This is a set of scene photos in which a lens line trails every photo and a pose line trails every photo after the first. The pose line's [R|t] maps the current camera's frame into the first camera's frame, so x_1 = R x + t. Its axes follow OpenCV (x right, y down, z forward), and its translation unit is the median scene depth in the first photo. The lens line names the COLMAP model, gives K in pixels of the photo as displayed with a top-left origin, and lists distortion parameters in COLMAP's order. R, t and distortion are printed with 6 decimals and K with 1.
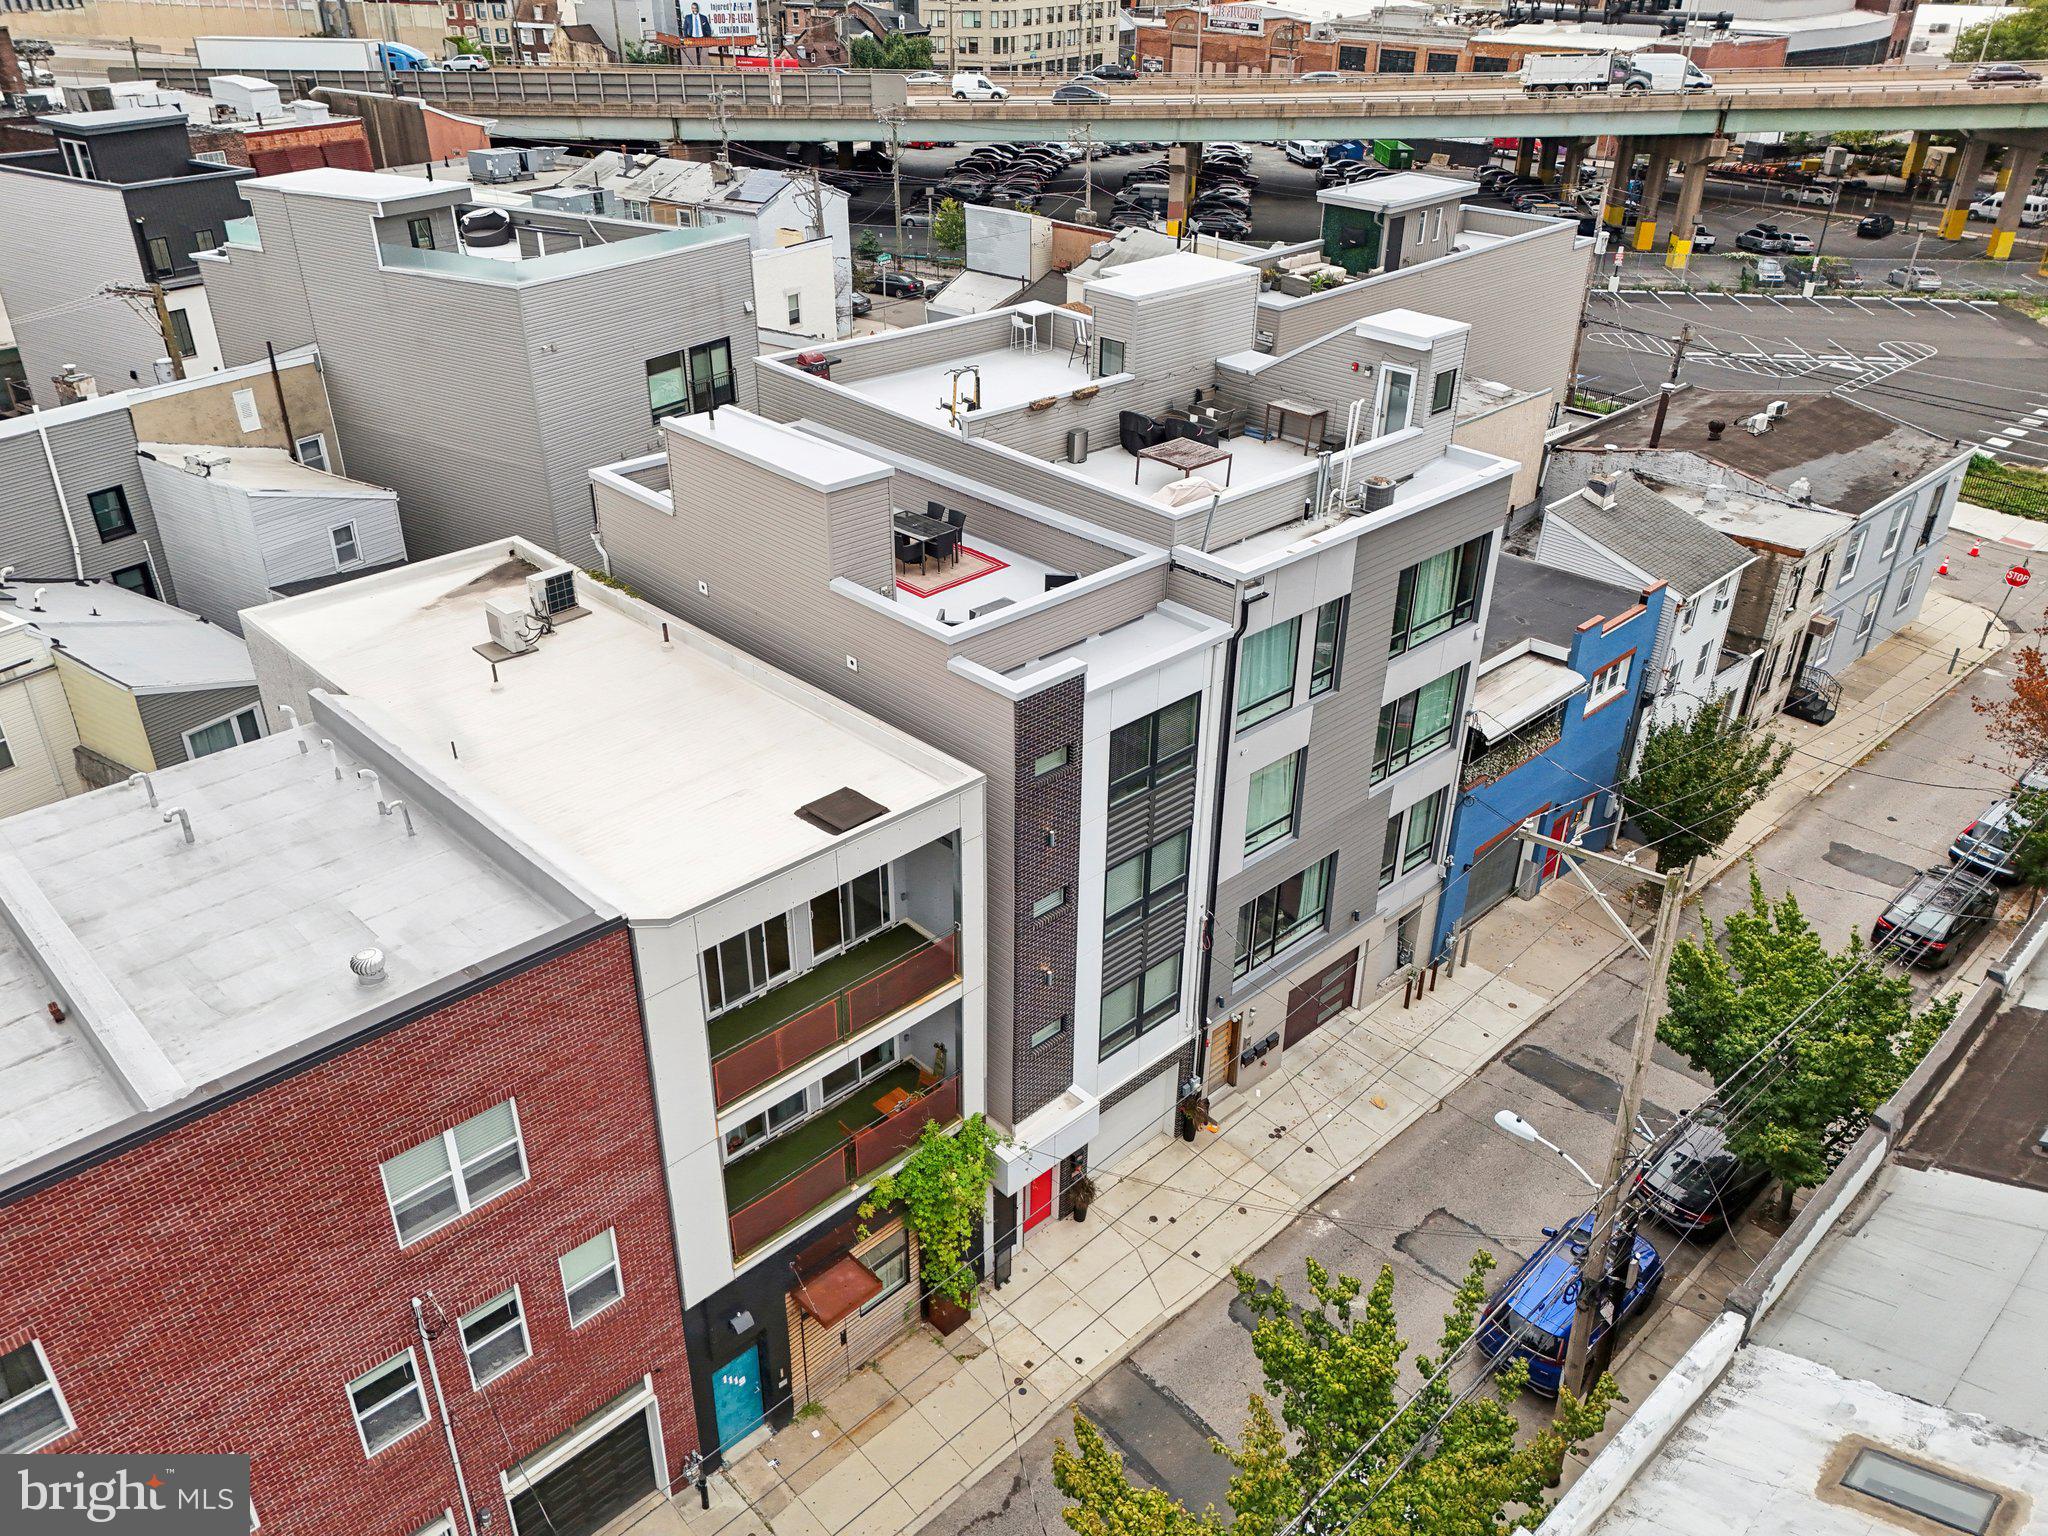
lens RADIAL K [[1531.6, 0, 1019.7], [0, 1531.6, 763.0], [0, 0, 1]] dist [0.073638, -0.070471]
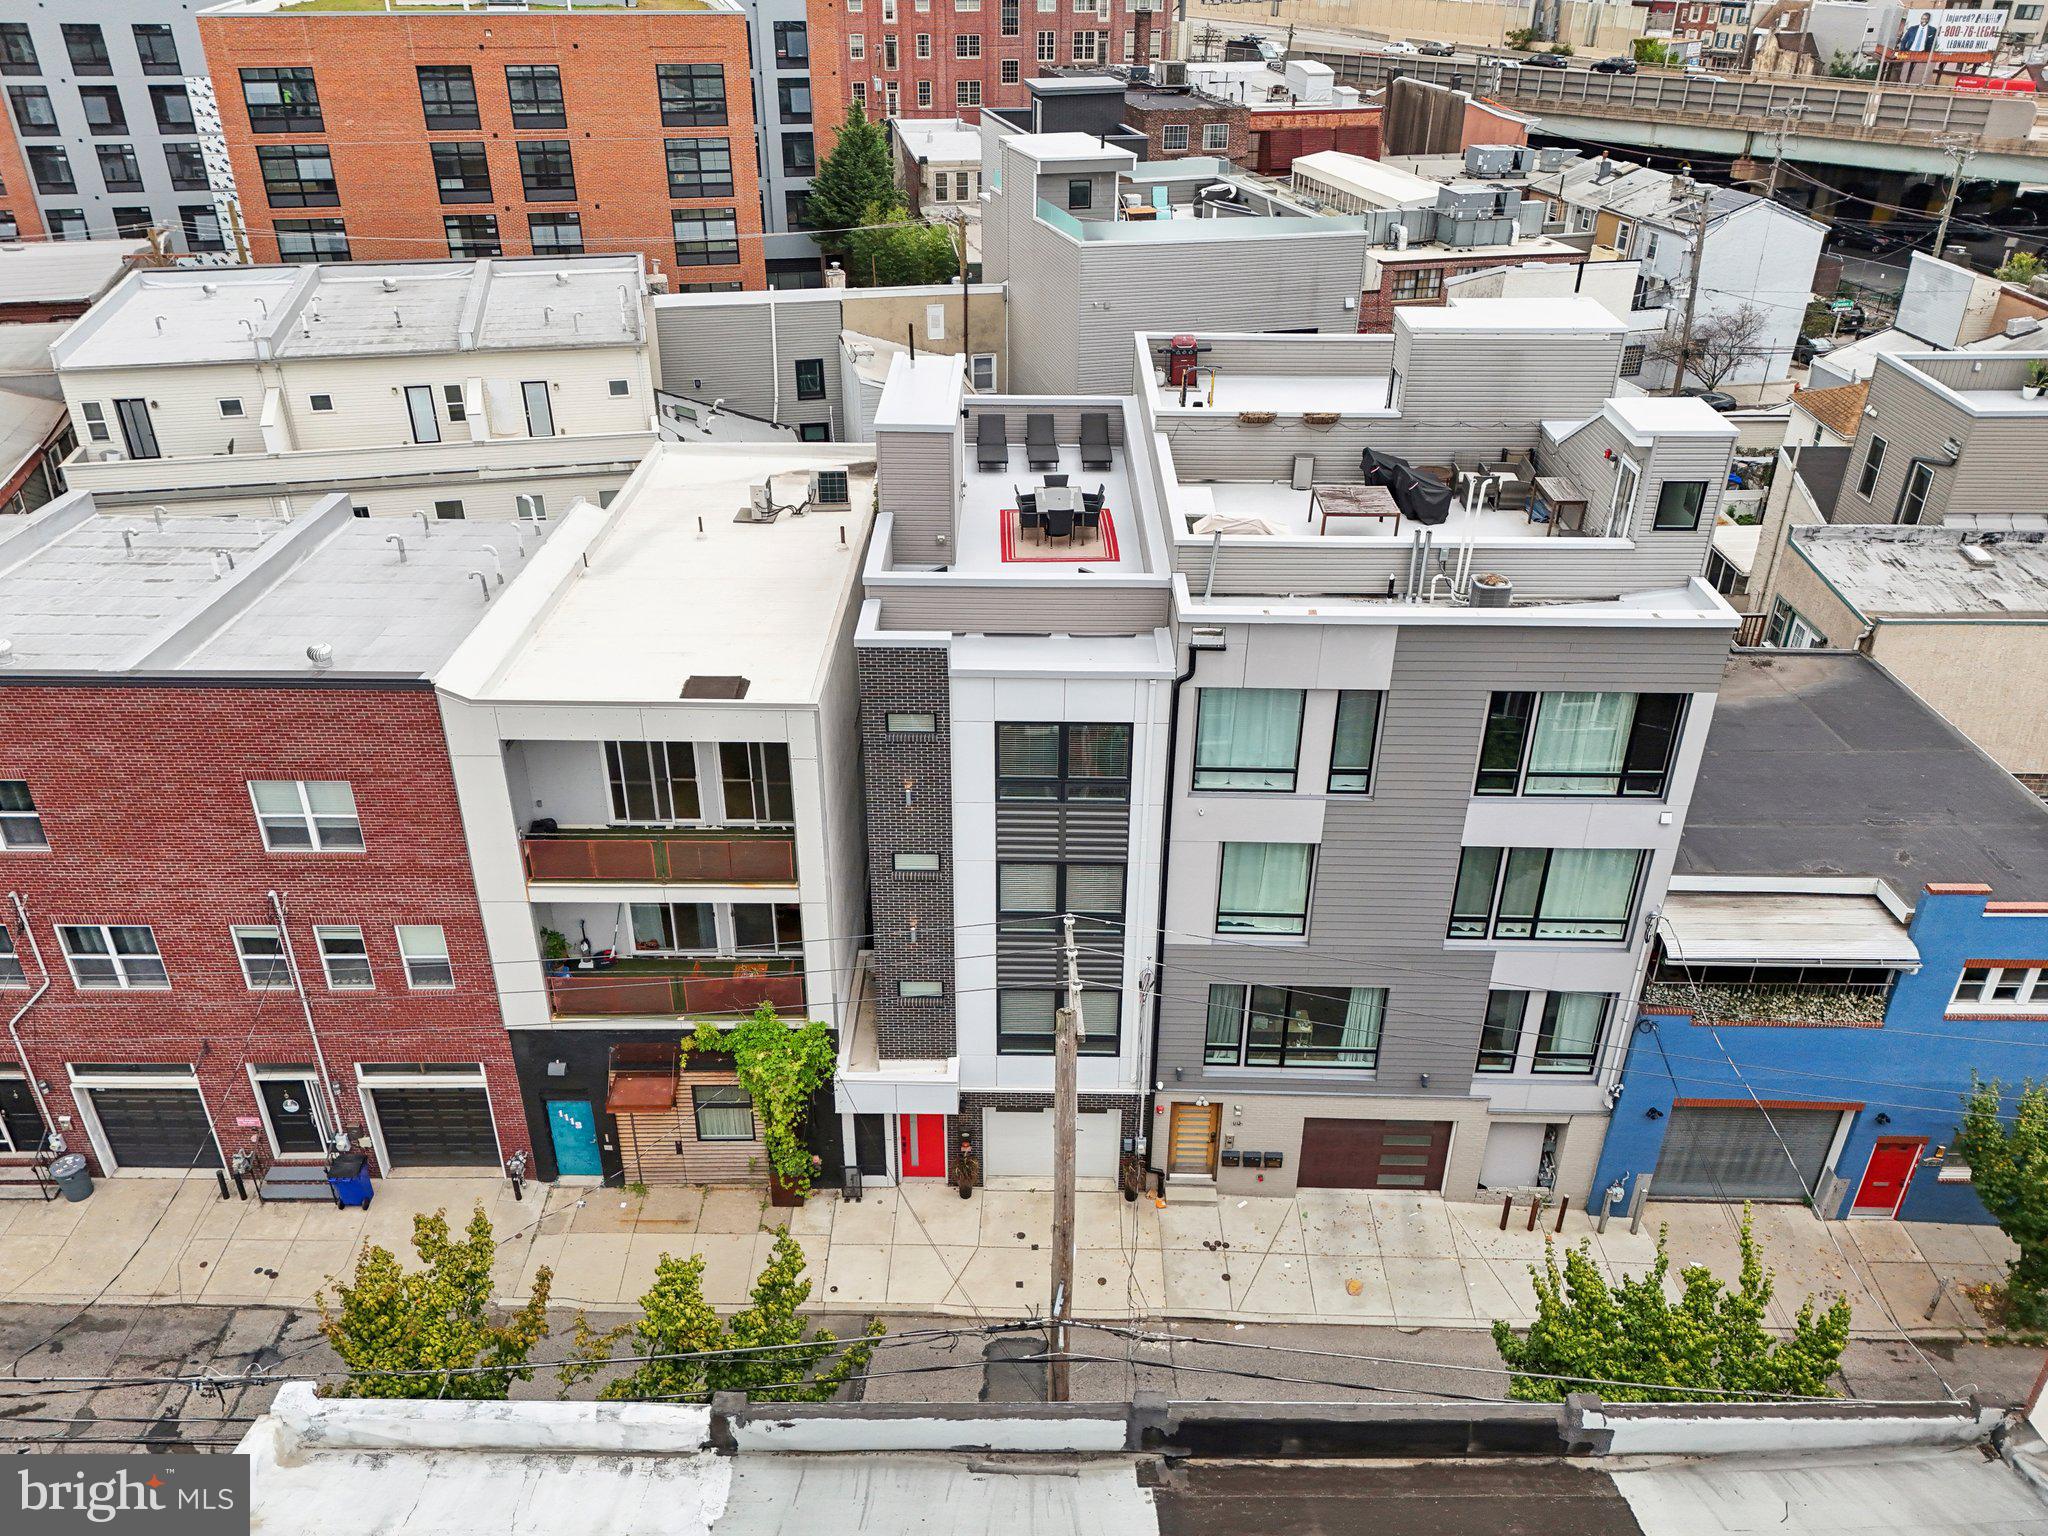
lens RADIAL K [[1531.6, 0, 1019.7], [0, 1531.6, 763.0], [0, 0, 1]] dist [0.073638, -0.070471]
pose [[0.716769, 0.338829, -0.609457, 0.581991], [-0.339919, 0.932911, 0.118883, -0.100763], [0.608849, 0.121954, 0.783856, 0.195067]]
